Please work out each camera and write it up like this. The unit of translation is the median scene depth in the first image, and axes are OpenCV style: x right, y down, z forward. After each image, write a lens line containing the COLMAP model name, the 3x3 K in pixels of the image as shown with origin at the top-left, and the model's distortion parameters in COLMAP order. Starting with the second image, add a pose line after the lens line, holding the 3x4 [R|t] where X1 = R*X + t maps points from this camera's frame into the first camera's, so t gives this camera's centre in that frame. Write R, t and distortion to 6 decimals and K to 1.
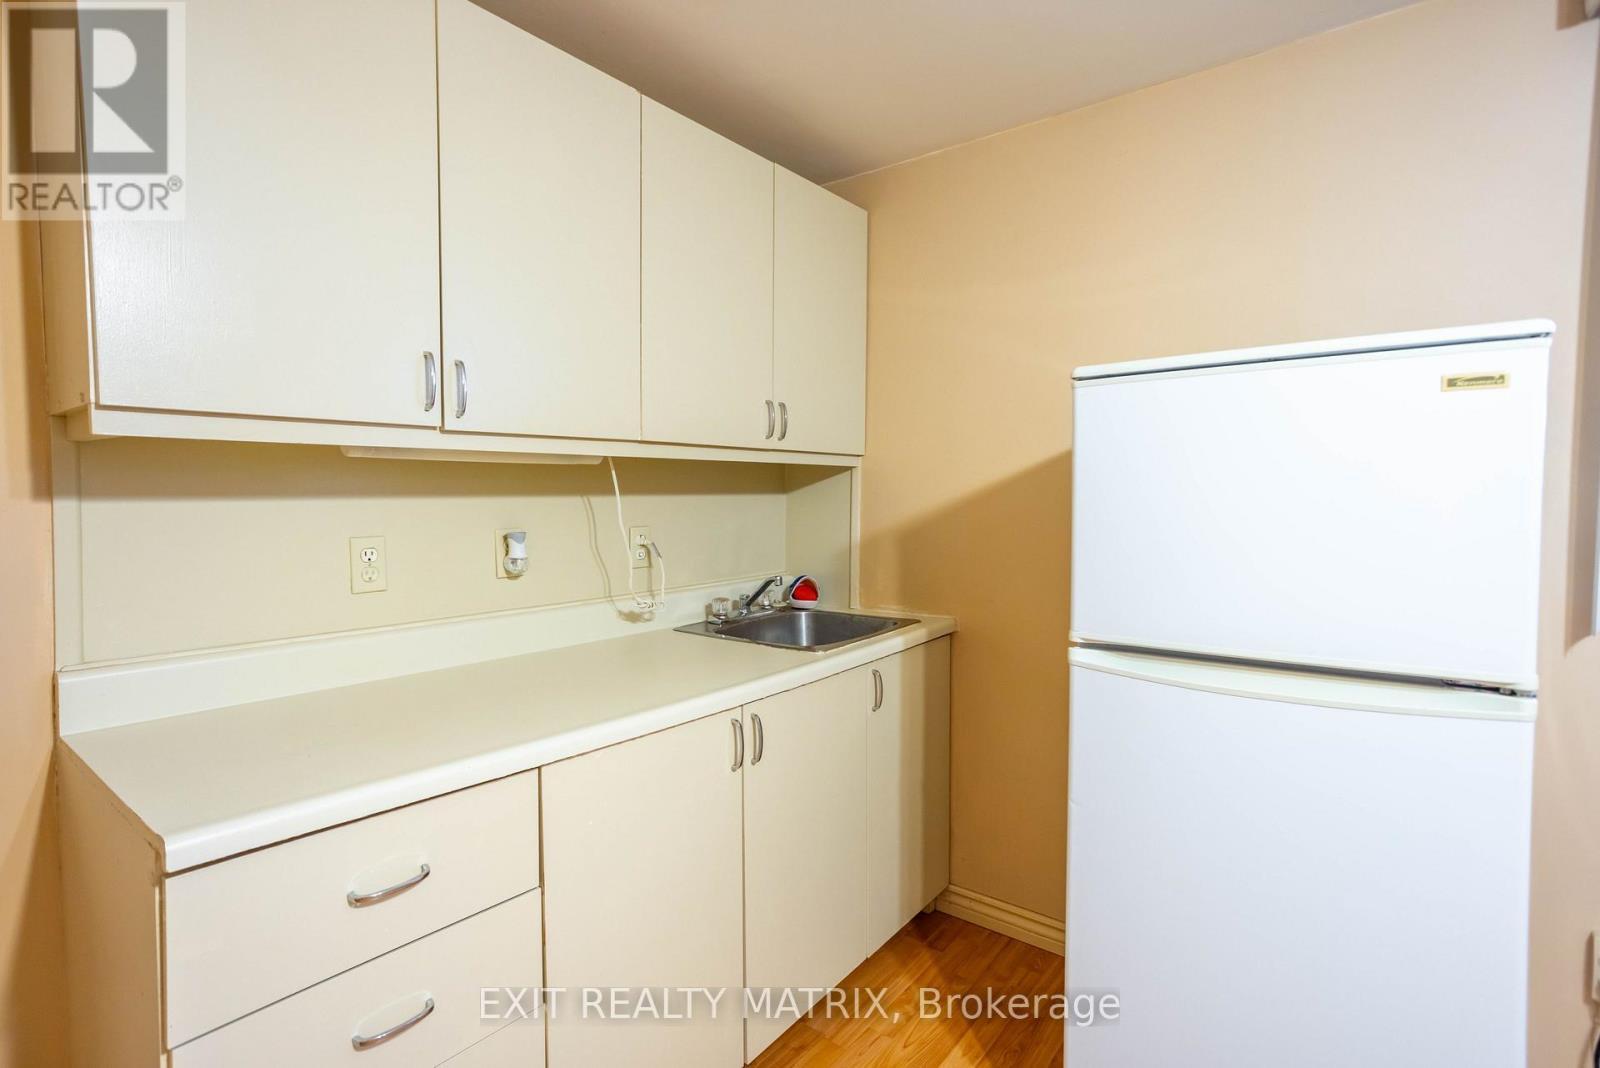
lens RADIAL K [[765.8, 0, 786.6], [0, 765.8, 532.7], [0, 0, 1]] dist [-0.056878, 0.050389]
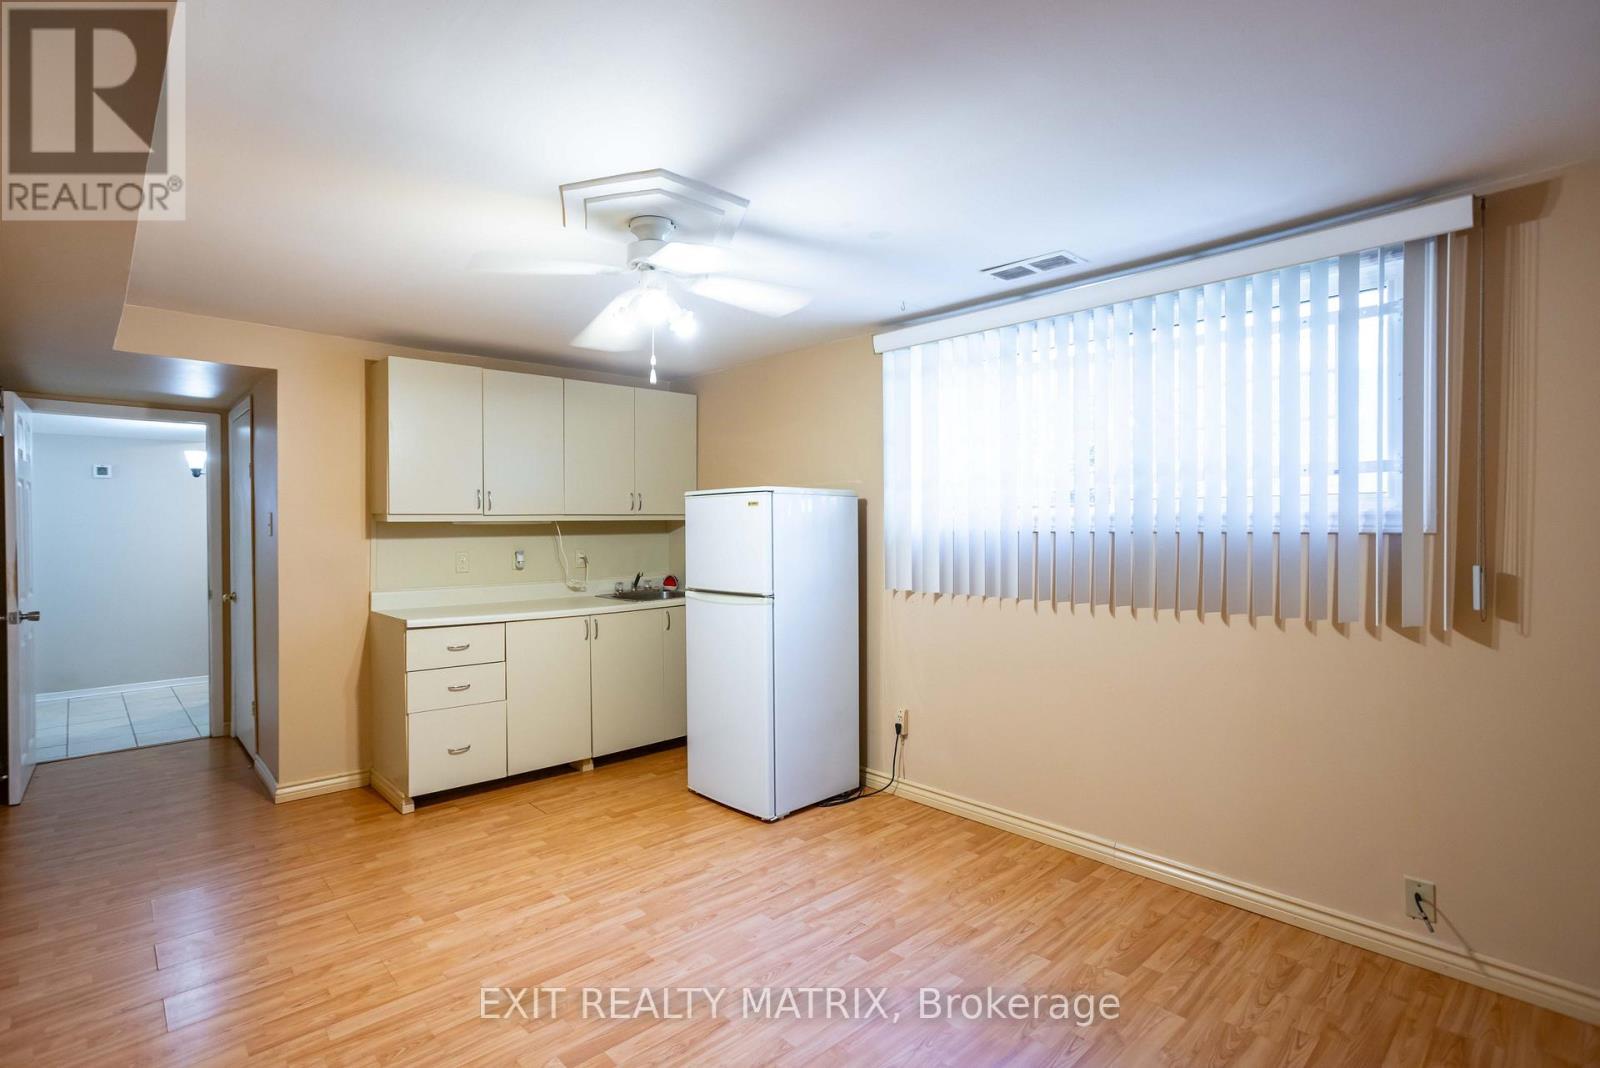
lens RADIAL K [[765.8, 0, 786.6], [0, 765.8, 532.7], [0, 0, 1]] dist [-0.056878, 0.050389]
pose [[0.987739, -0.003284, -0.156081, 0.880073], [-0.002822, 0.999240, -0.038884, 0.033962], [0.156090, 0.038847, 0.986979, -1.299730]]
